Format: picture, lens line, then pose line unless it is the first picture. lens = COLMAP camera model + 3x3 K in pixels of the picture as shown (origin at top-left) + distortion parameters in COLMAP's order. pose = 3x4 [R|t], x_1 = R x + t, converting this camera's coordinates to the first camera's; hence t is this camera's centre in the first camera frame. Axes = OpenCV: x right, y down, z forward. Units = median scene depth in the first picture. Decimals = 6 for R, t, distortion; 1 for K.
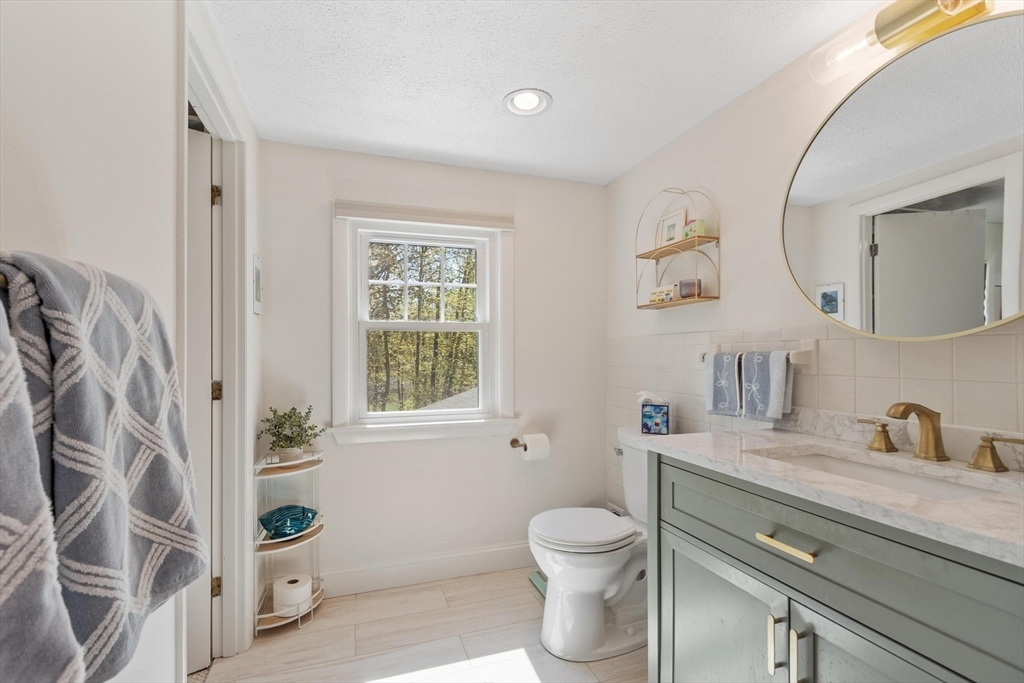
lens RADIAL K [[449.7, 0, 488.4], [0, 449.7, 346.5], [0, 0, 1]] dist [0.003784, 0.000812]
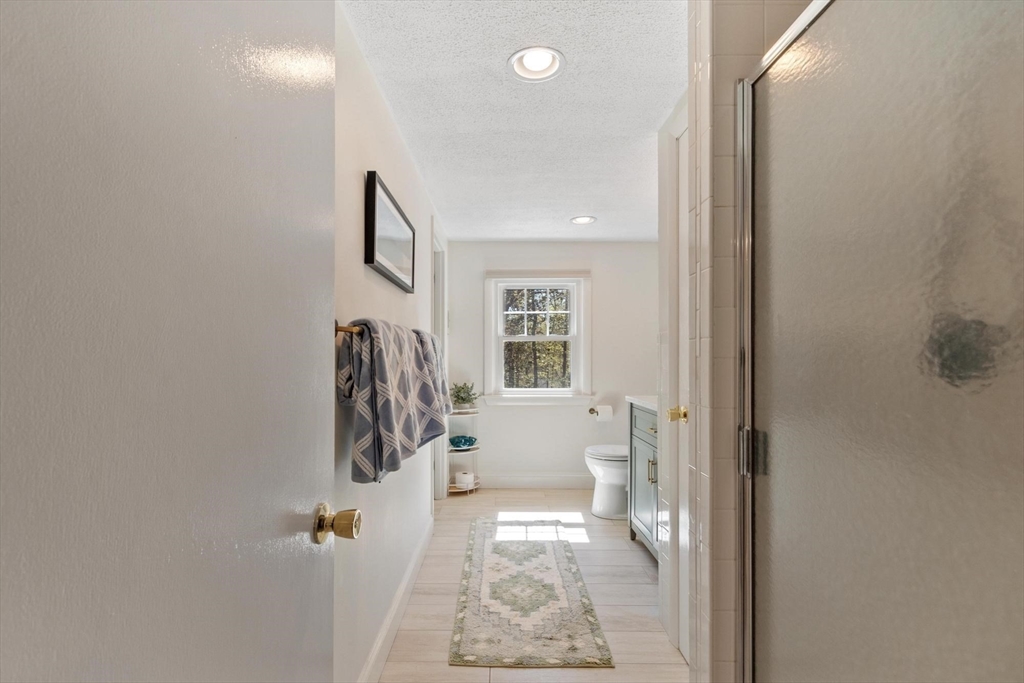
lens RADIAL K [[449.7, 0, 488.4], [0, 449.7, 346.5], [0, 0, 1]] dist [0.003784, 0.000812]
pose [[0.947414, 0.000326, -0.320011, 0.258412], [-0.001835, 0.999989, -0.004414, -0.008893], [0.320006, 0.004769, 0.947404, -0.740740]]
